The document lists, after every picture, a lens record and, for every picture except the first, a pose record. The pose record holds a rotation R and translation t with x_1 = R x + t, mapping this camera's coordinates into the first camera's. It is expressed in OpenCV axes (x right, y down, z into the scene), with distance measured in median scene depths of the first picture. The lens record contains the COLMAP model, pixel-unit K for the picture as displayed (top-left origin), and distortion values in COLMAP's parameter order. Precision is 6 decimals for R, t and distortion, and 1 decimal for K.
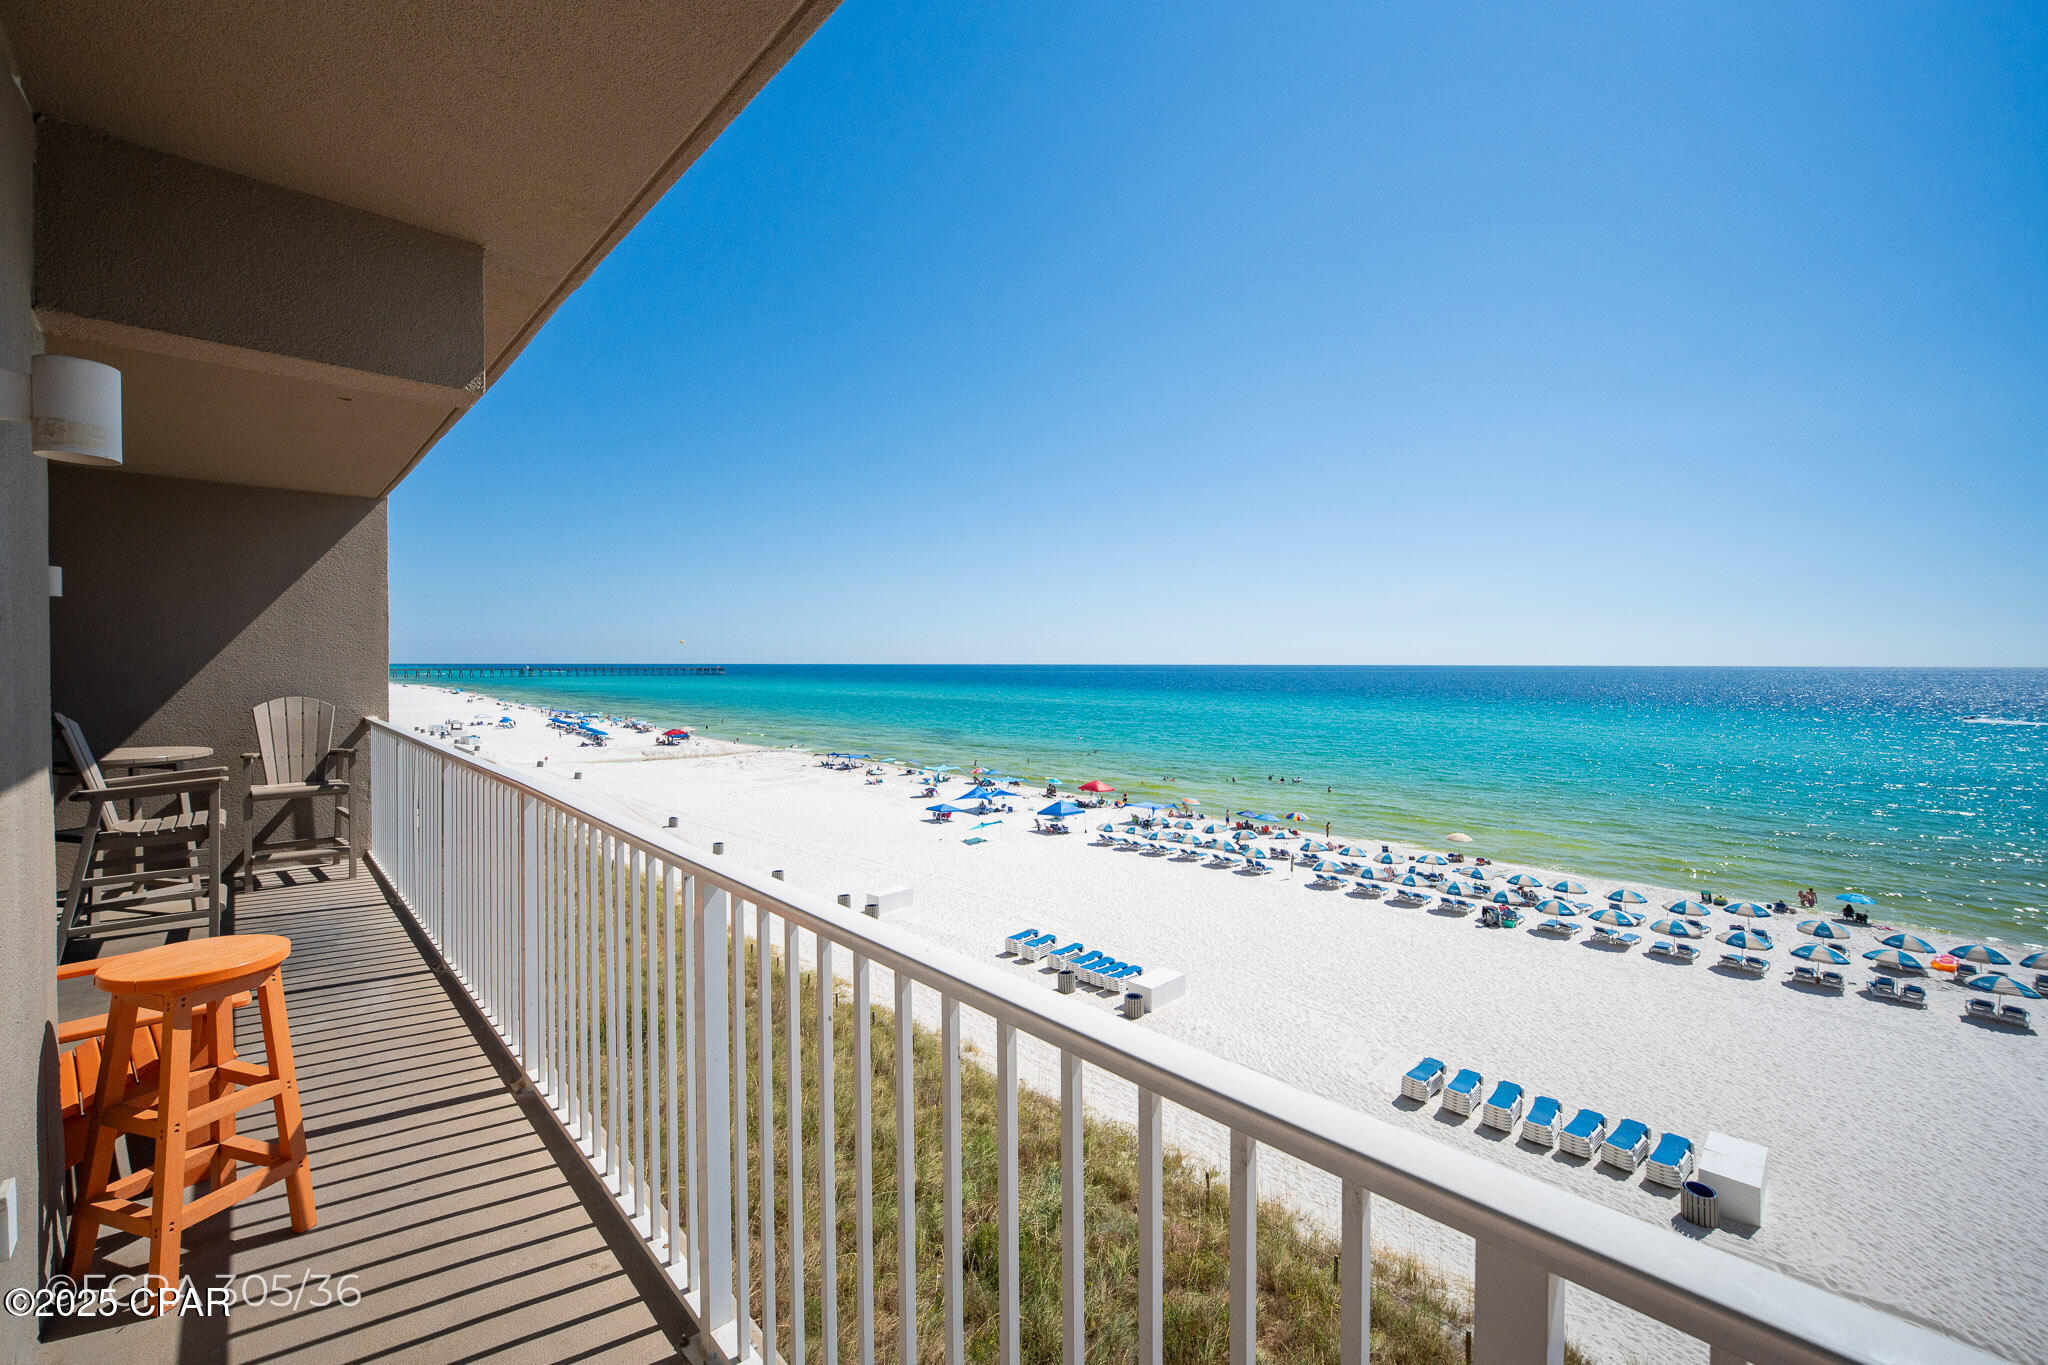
lens RADIAL K [[894.1, 0, 1022.1], [0, 894.1, 650.3], [0, 0, 1]] dist [-0.003399, -0.000824]
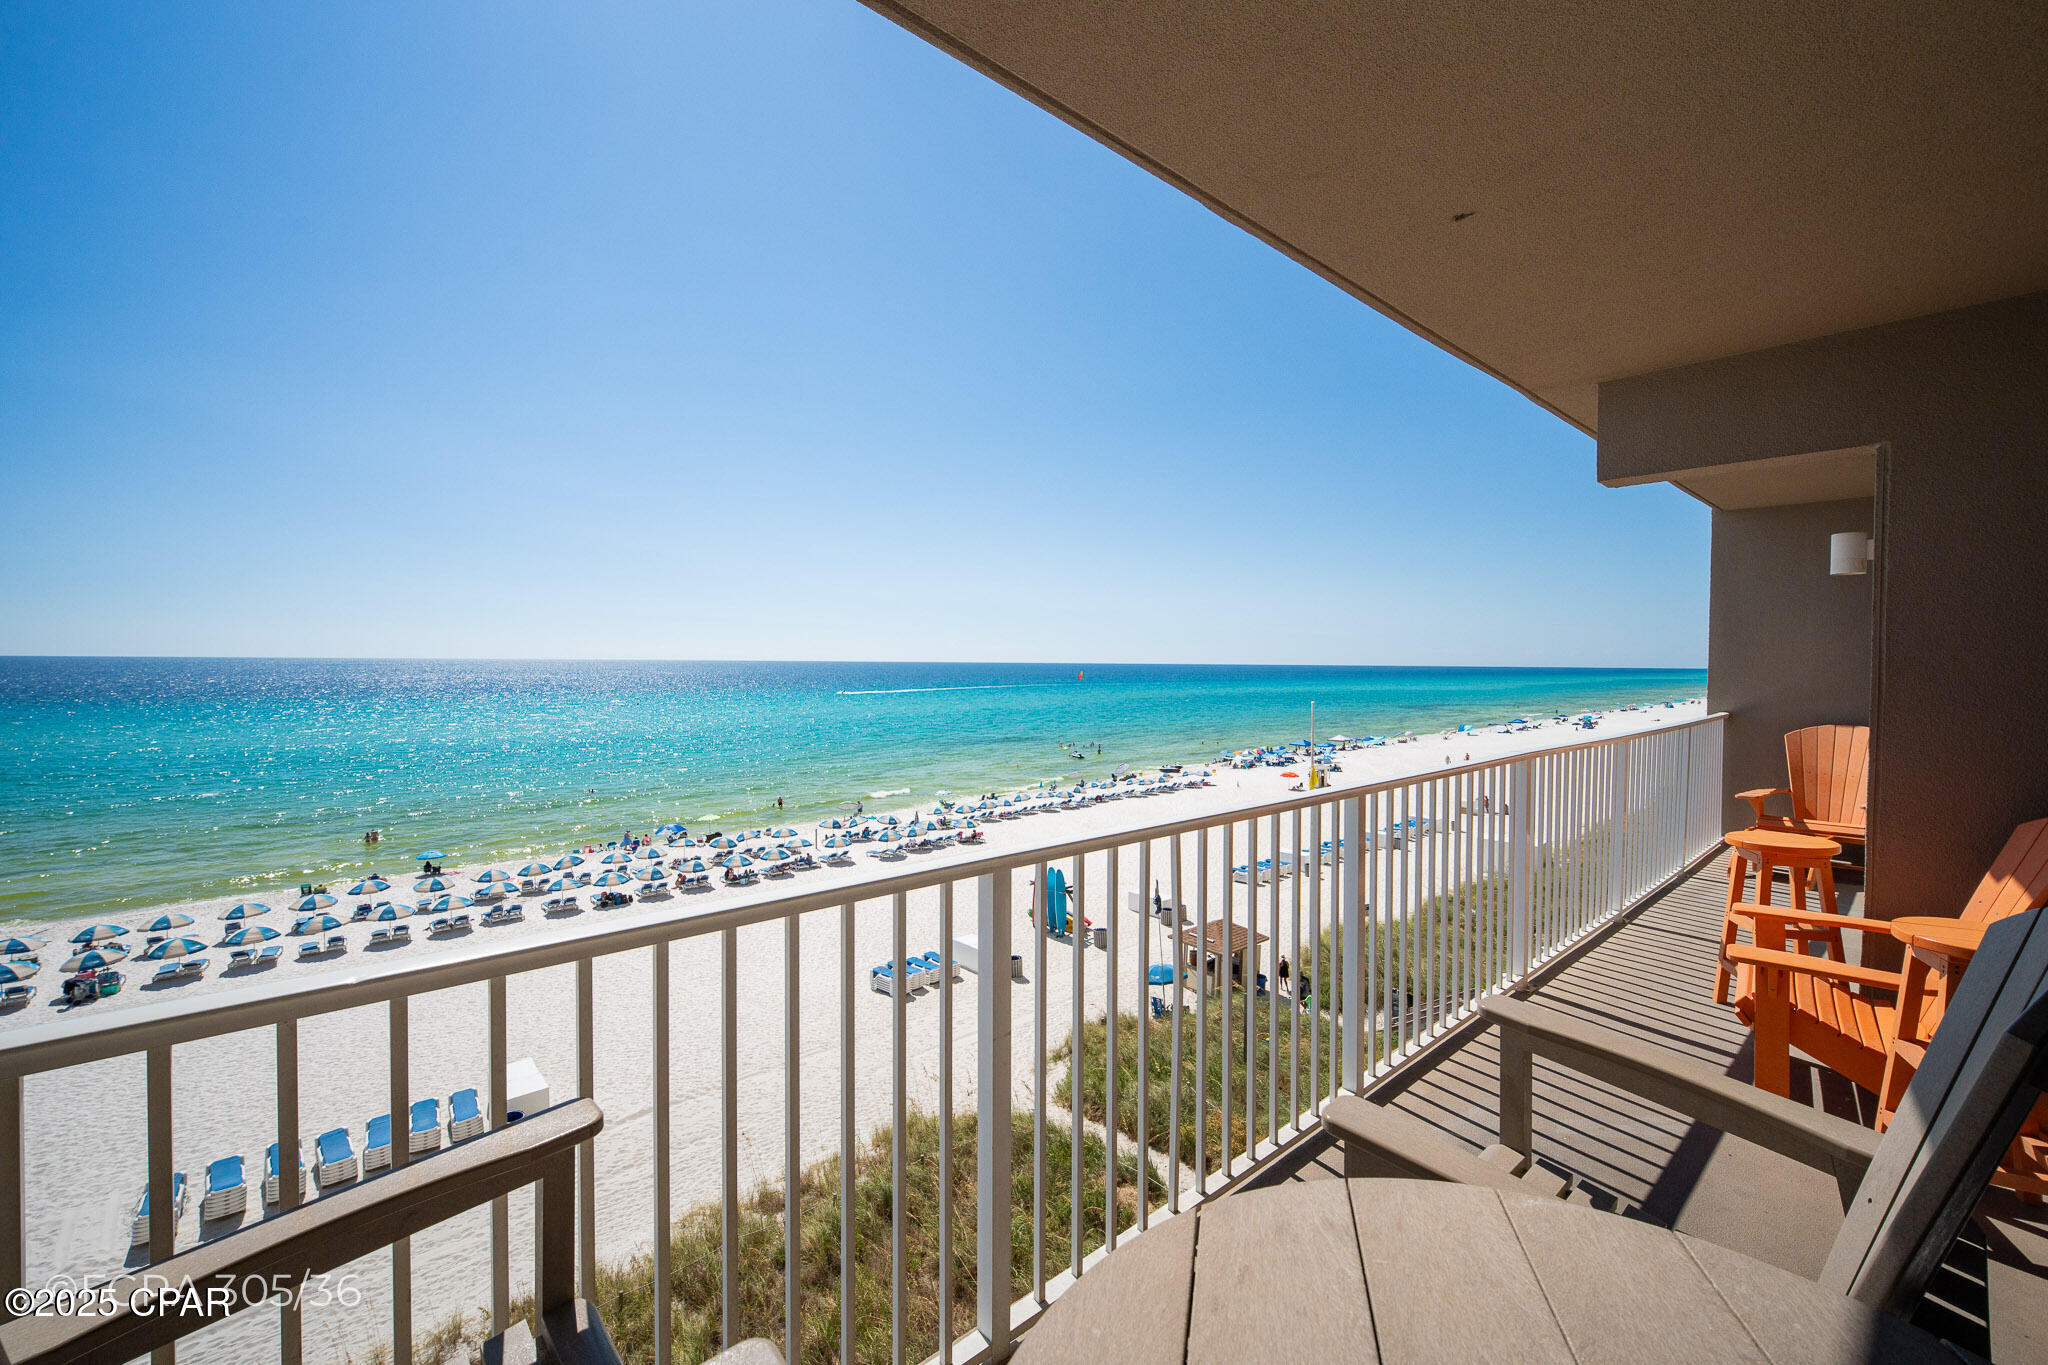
lens RADIAL K [[874.9, 0, 1024.0], [0, 874.9, 682.5], [0, 0, 1]] dist [0.001362, 0.000067]
pose [[-0.003523, -0.027401, 0.999618, -0.273276], [-0.022599, 0.999371, 0.027315, -0.001538], [-0.999738, -0.022495, -0.004141, 0.263435]]
